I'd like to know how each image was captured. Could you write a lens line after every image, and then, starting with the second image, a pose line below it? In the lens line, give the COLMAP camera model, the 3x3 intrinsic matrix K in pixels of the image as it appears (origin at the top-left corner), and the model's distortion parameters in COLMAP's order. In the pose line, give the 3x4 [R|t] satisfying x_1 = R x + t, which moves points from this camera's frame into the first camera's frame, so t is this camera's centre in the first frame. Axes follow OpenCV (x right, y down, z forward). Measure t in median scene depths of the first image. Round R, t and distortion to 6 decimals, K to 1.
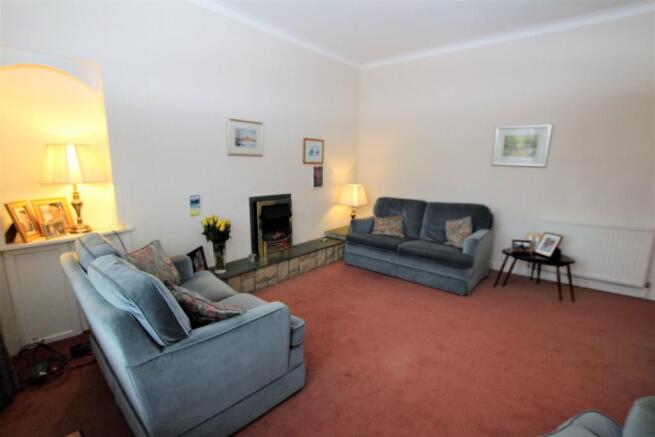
lens RADIAL K [[322.2, 0, 325.4], [0, 322.2, 220.0], [0, 0, 1]] dist [-0.017452, 0.000374]
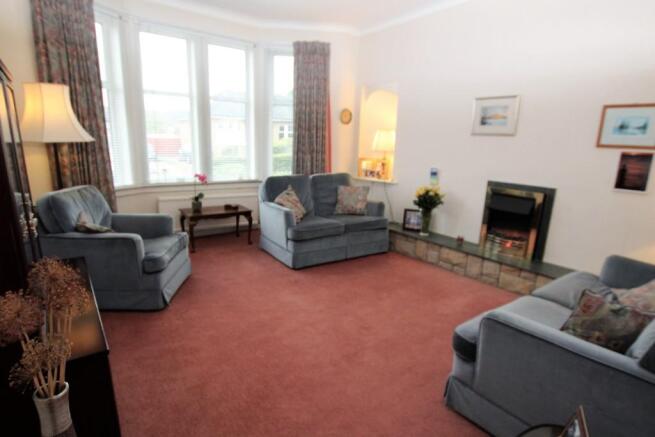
lens RADIAL K [[322.2, 0, 325.4], [0, 322.2, 220.0], [0, 0, 1]] dist [-0.017452, 0.000374]
pose [[-0.213344, 0.224396, -0.950858, 0.727523], [-0.200067, 0.942605, 0.267337, -0.111018], [0.956273, 0.247270, -0.156205, 0.689684]]
